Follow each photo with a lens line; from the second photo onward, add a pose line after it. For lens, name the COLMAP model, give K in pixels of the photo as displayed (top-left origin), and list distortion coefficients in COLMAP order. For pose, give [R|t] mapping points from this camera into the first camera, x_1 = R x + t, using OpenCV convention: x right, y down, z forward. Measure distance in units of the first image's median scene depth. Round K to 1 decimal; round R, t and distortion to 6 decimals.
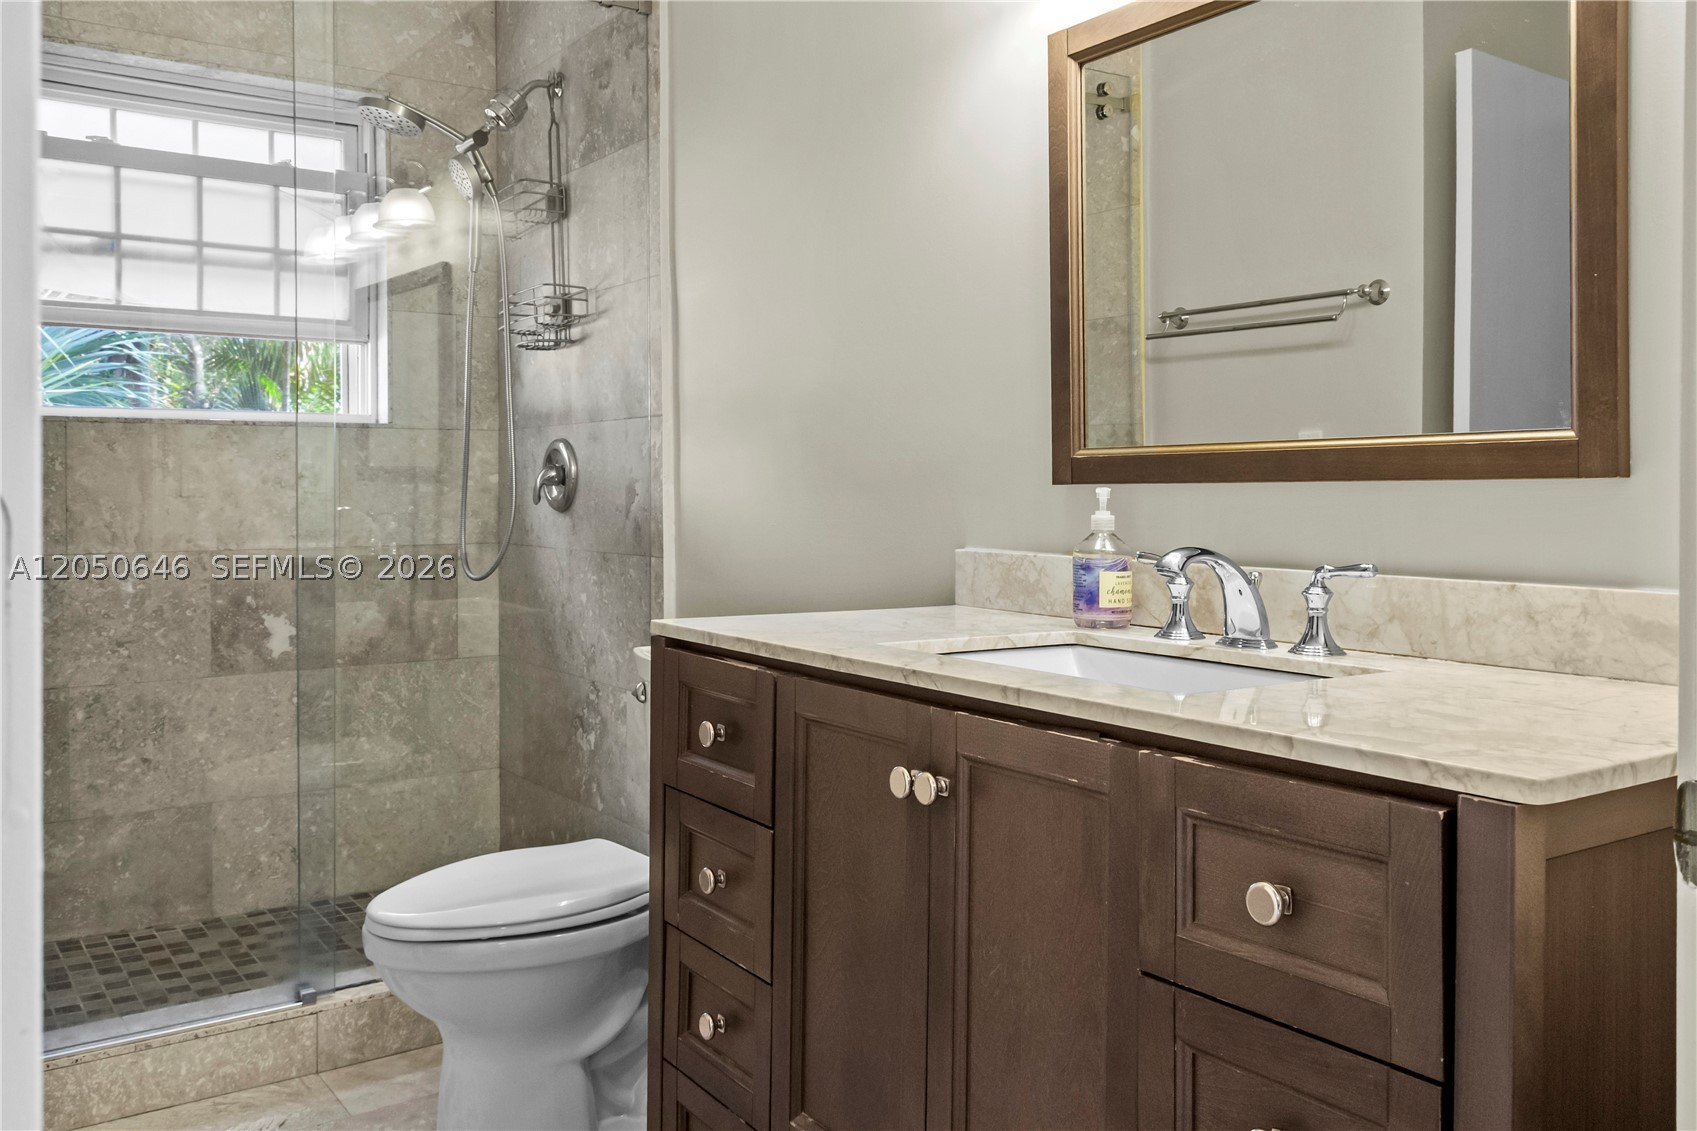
lens RADIAL K [[1404.0, 0, 848.7], [0, 1404.0, 506.4], [0, 0, 1]] dist [-0.001537, 0.004213]
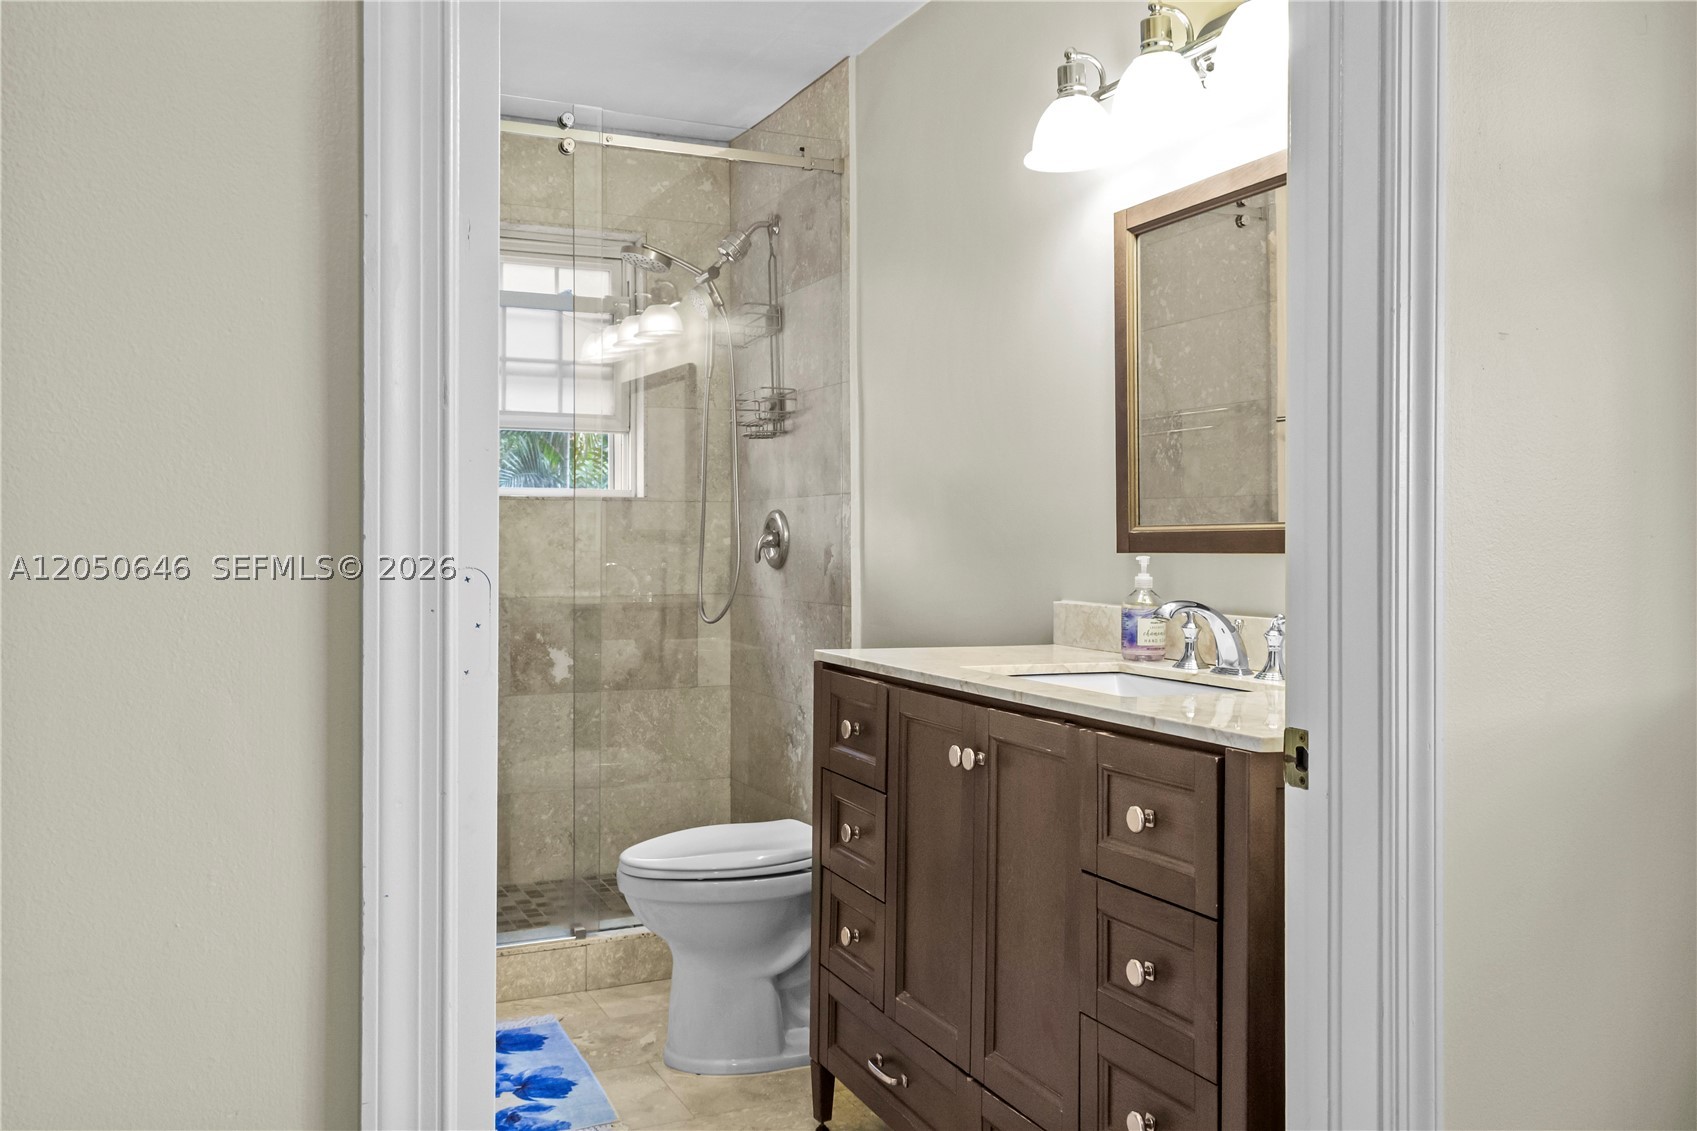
lens RADIAL K [[1404.9, 0, 847.5], [0, 1404.9, 553.0], [0, 0, 1]] dist [0.005606, 0.004396]
pose [[0.983203, 0.003570, -0.182482, 0.124828], [-0.004402, 0.999982, -0.004156, -0.007988], [0.182464, 0.004890, 0.983200, -0.312350]]
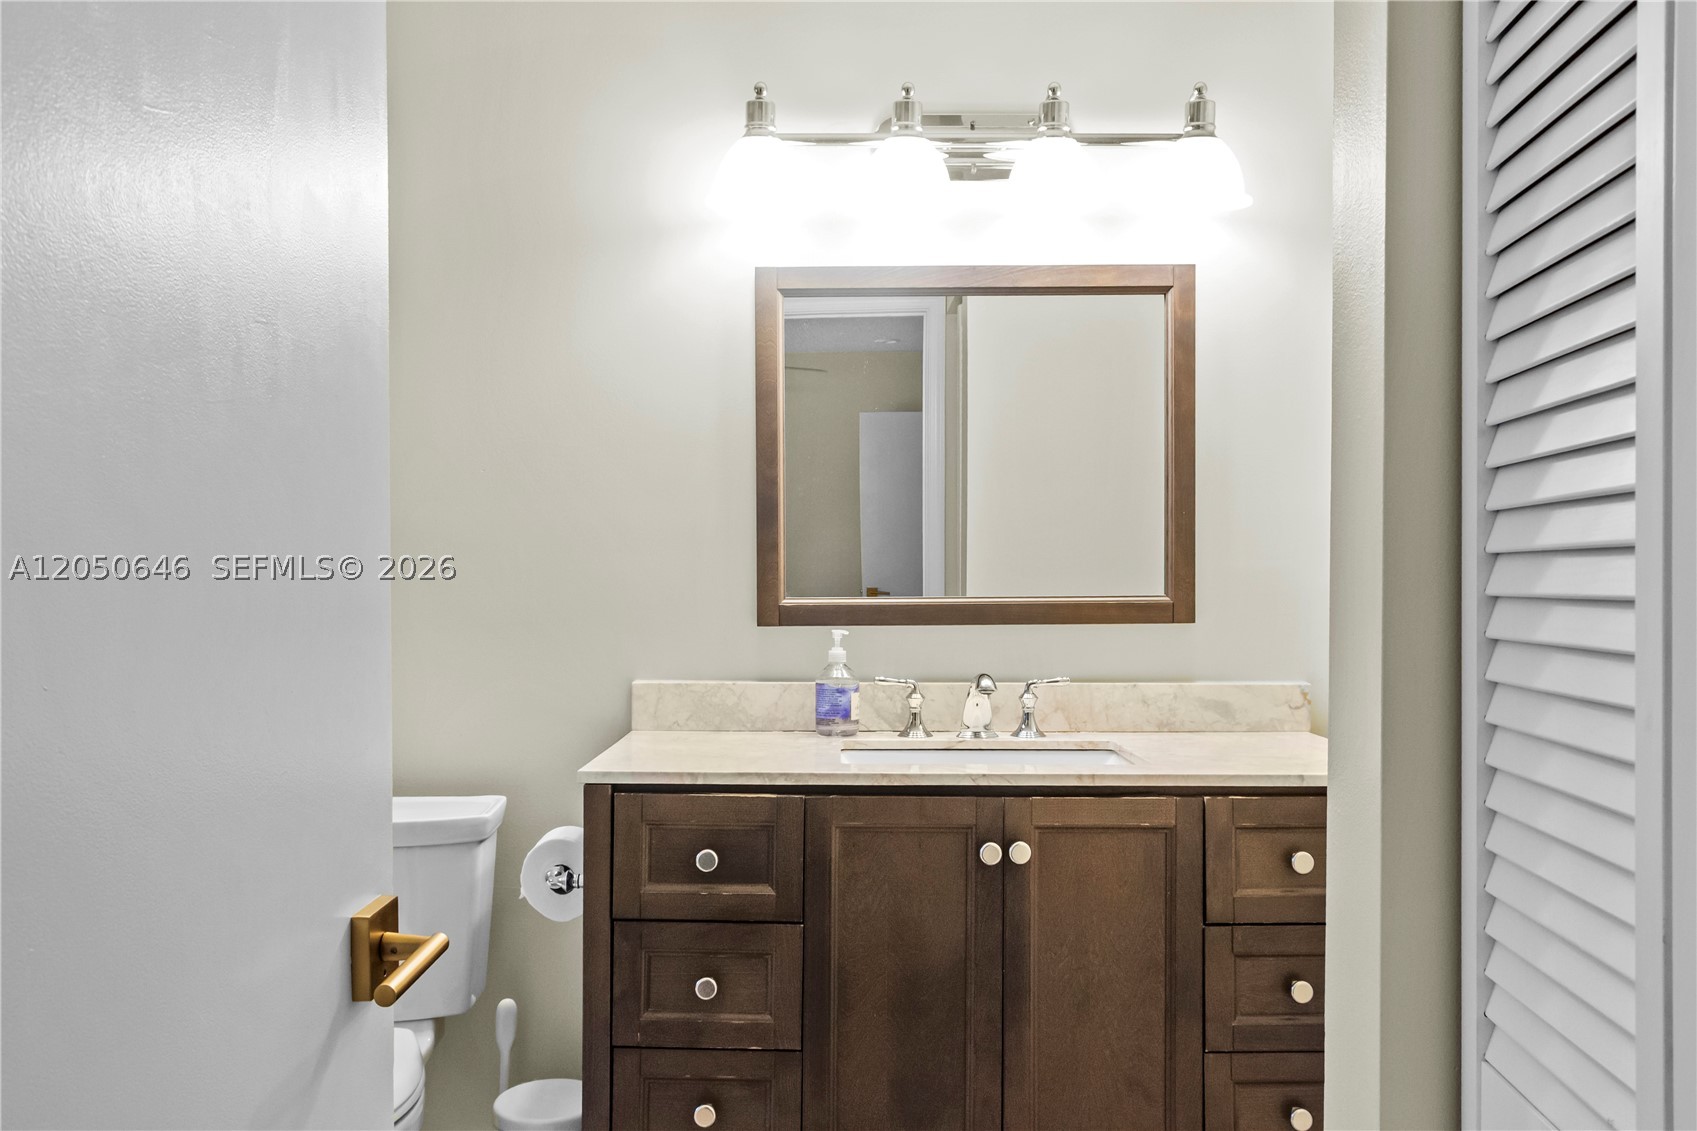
lens RADIAL K [[1419.6, 0, 849.4], [0, 1419.6, 596.7], [0, 0, 1]] dist [0.004593, 0.001750]
pose [[0.562873, -0.018406, 0.826338, -0.779009], [0.010400, 0.999831, 0.015186, -0.054959], [-0.826478, 0.000046, 0.562969, 0.198638]]
